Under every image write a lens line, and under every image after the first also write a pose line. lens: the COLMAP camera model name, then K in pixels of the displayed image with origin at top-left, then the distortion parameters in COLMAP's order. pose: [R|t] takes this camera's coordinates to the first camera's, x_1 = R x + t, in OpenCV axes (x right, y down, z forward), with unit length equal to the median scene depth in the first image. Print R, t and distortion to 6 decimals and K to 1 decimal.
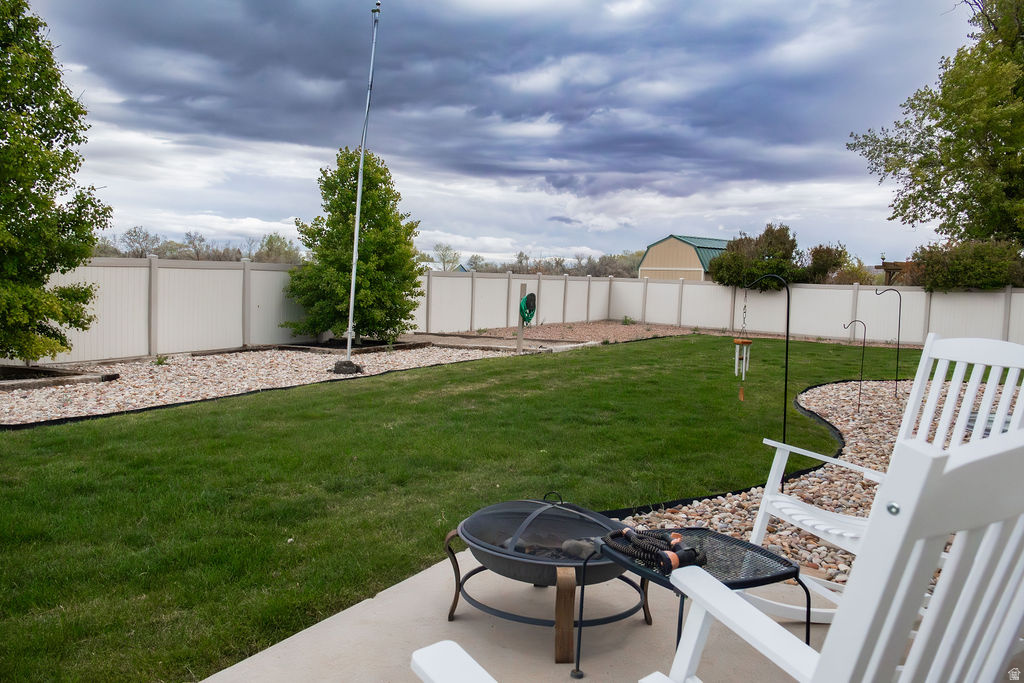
lens RADIAL K [[859.0, 0, 516.9], [0, 859.0, 347.1], [0, 0, 1]] dist [0.007855, -0.016823]
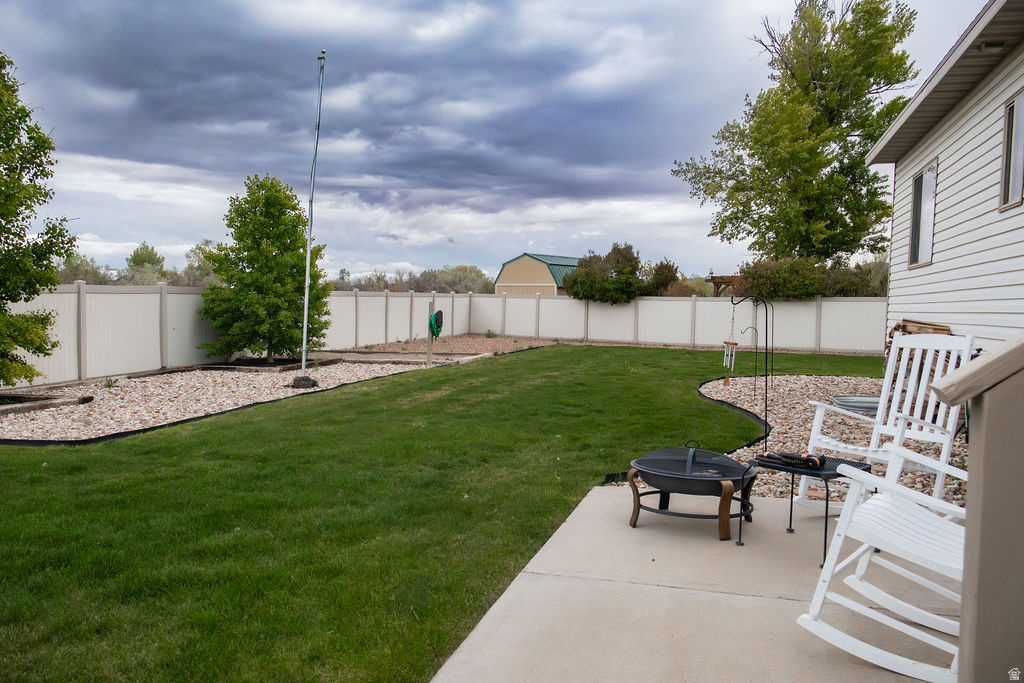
lens RADIAL K [[859.0, 0, 505.4], [0, 859.0, 338.7], [0, 0, 1]] dist [0.007855, -0.016823]
pose [[0.979014, -0.028774, 0.201752, -0.090265], [0.034386, 0.999112, -0.024367, 0.002195], [-0.200872, 0.030794, 0.979133, -0.065216]]
